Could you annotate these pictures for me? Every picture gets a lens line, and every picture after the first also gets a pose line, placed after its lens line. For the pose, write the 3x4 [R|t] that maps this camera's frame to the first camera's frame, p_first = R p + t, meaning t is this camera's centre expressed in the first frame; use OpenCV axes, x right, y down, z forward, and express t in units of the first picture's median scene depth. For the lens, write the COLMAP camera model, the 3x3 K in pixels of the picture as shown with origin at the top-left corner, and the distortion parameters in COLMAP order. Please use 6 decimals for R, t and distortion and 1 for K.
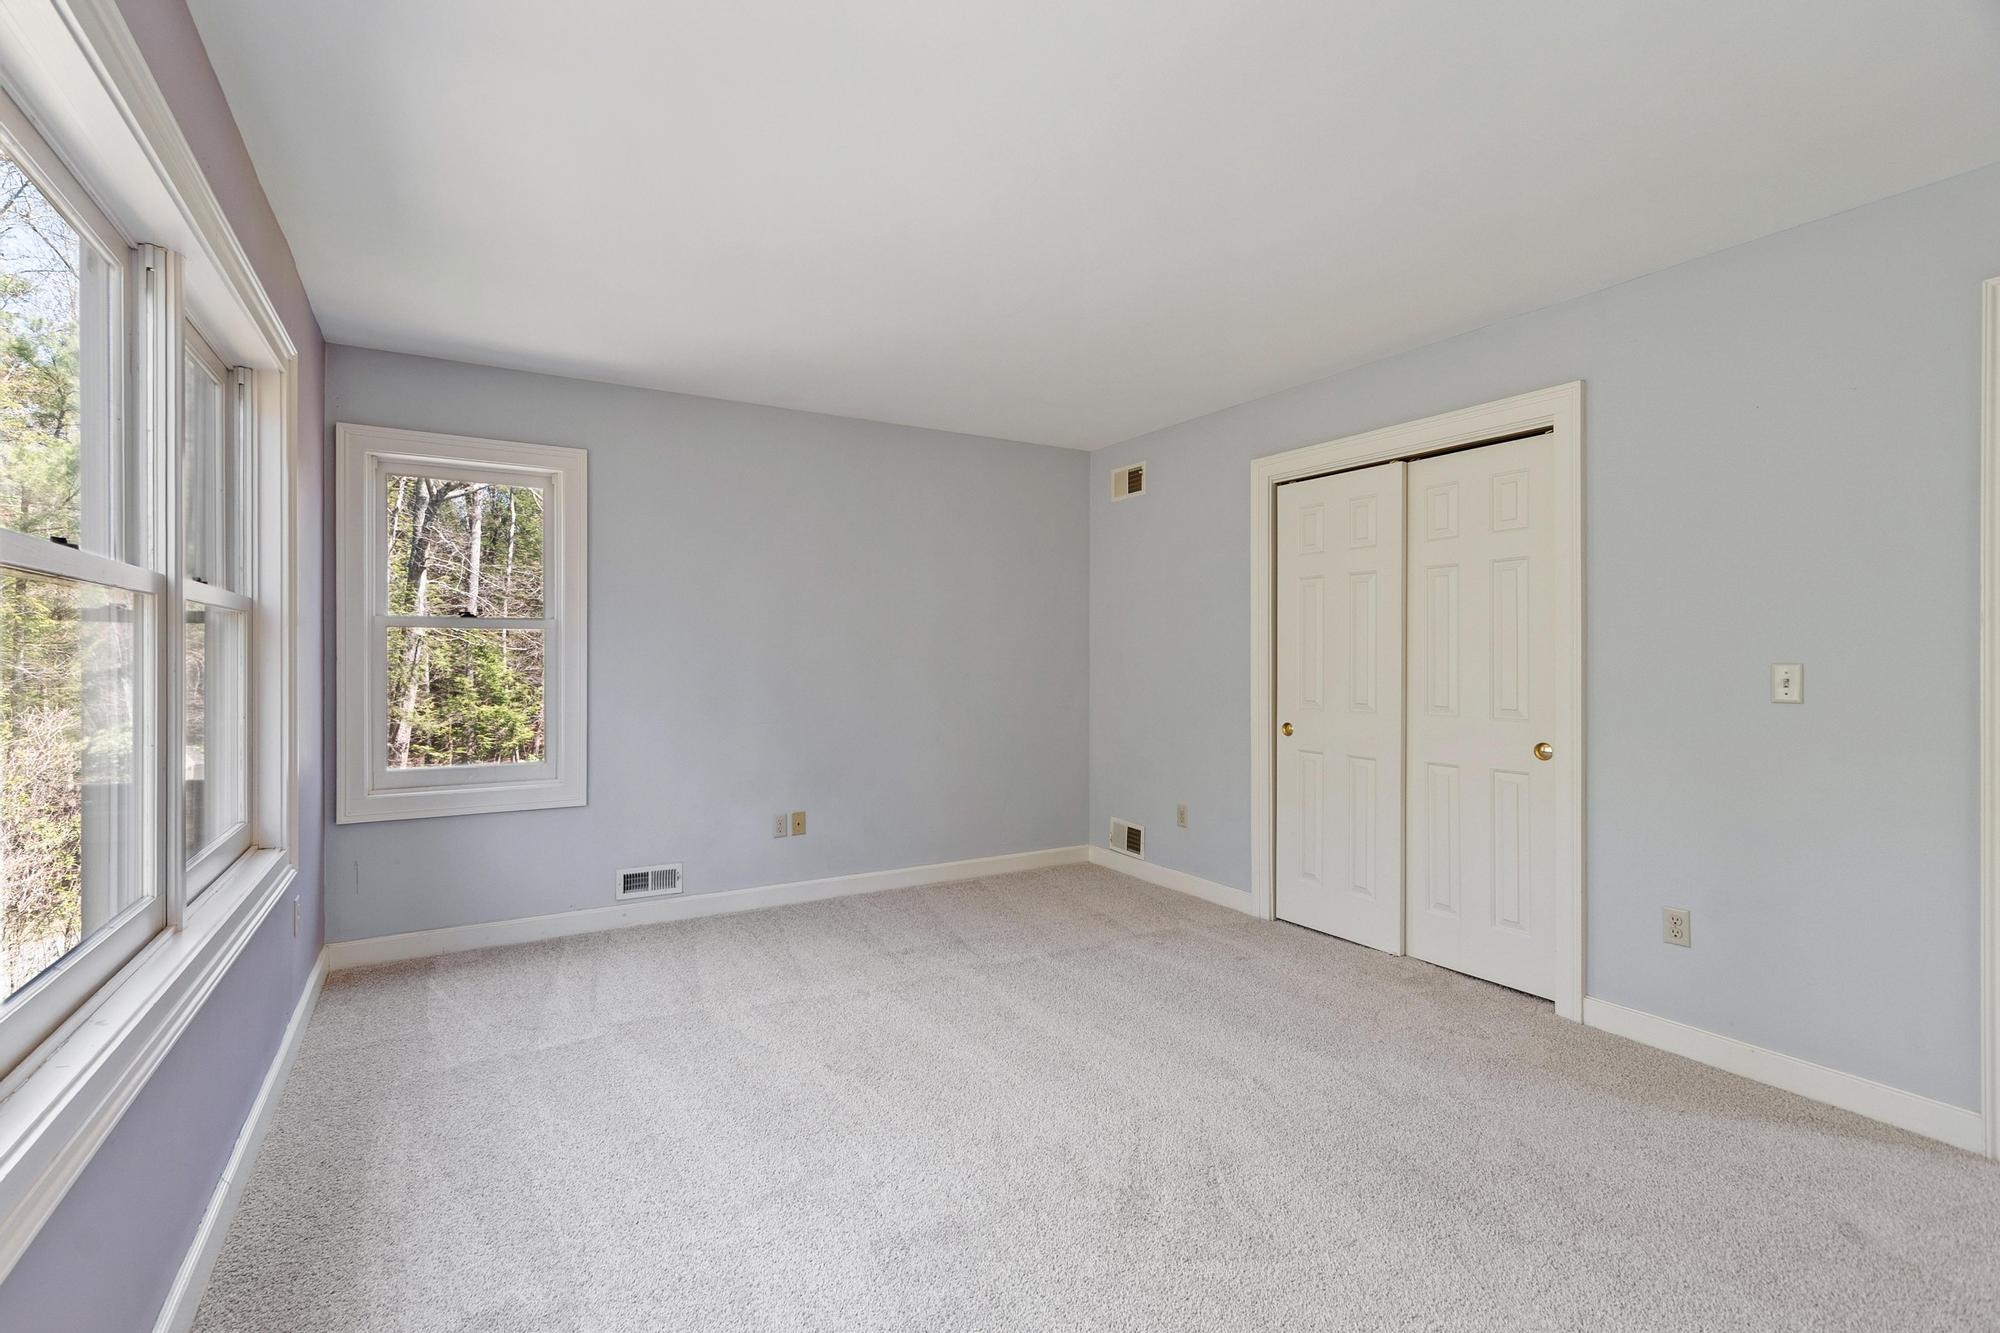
lens RADIAL K [[883.4, 0, 944.4], [0, 883.4, 663.0], [0, 0, 1]] dist [0.018993, 0.000024]
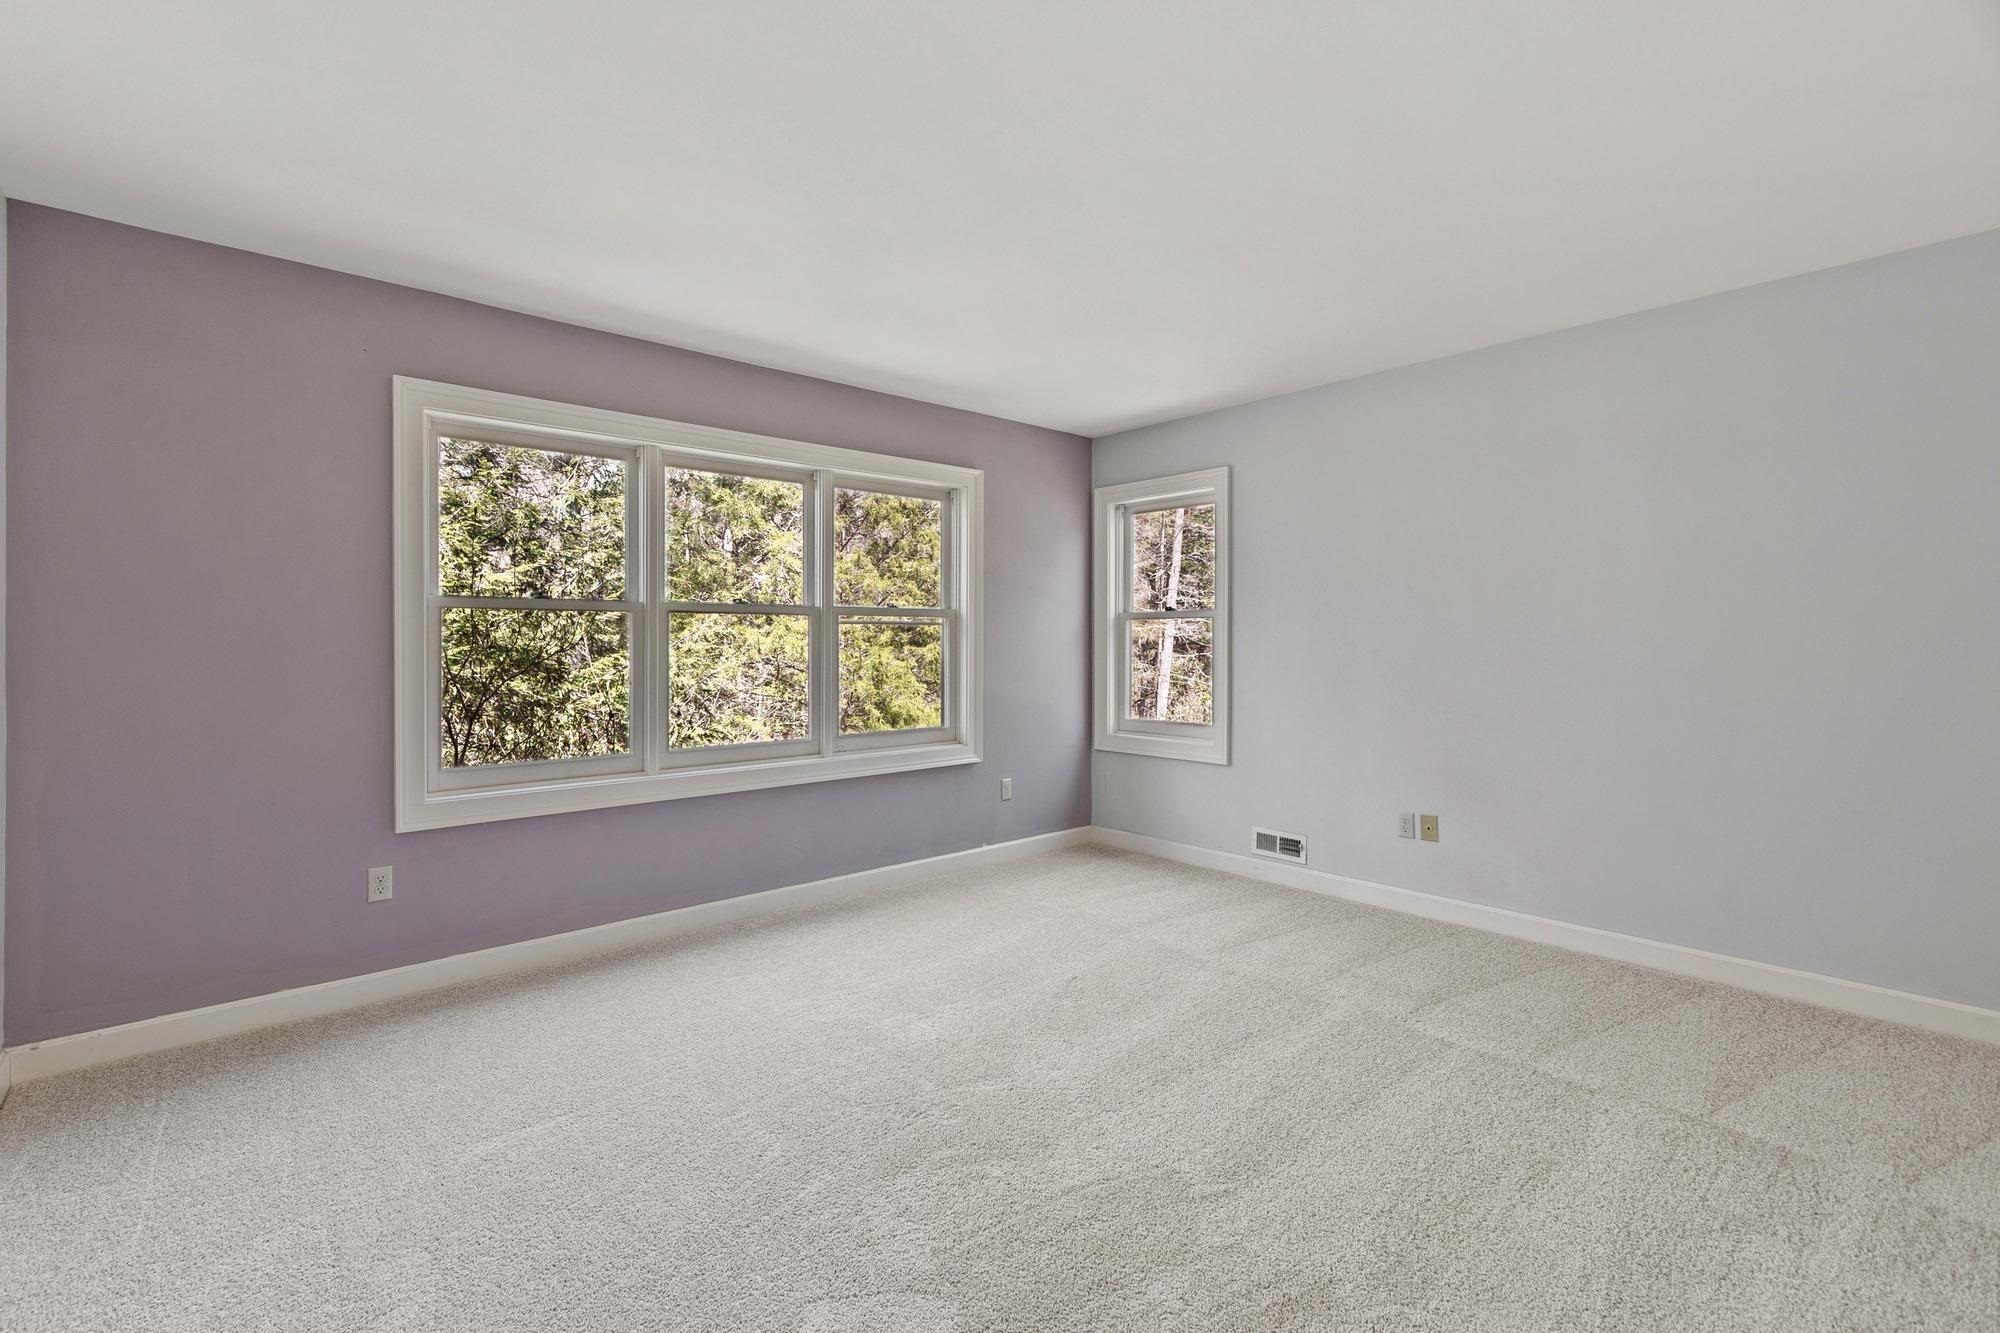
lens RADIAL K [[883.4, 0, 944.4], [0, 883.4, 663.0], [0, 0, 1]] dist [0.018993, 0.000024]
pose [[0.190846, 0.020626, -0.981403, 0.663499], [-0.001650, 0.999785, 0.020691, 0.000280], [0.981619, -0.002330, 0.190839, 0.392886]]
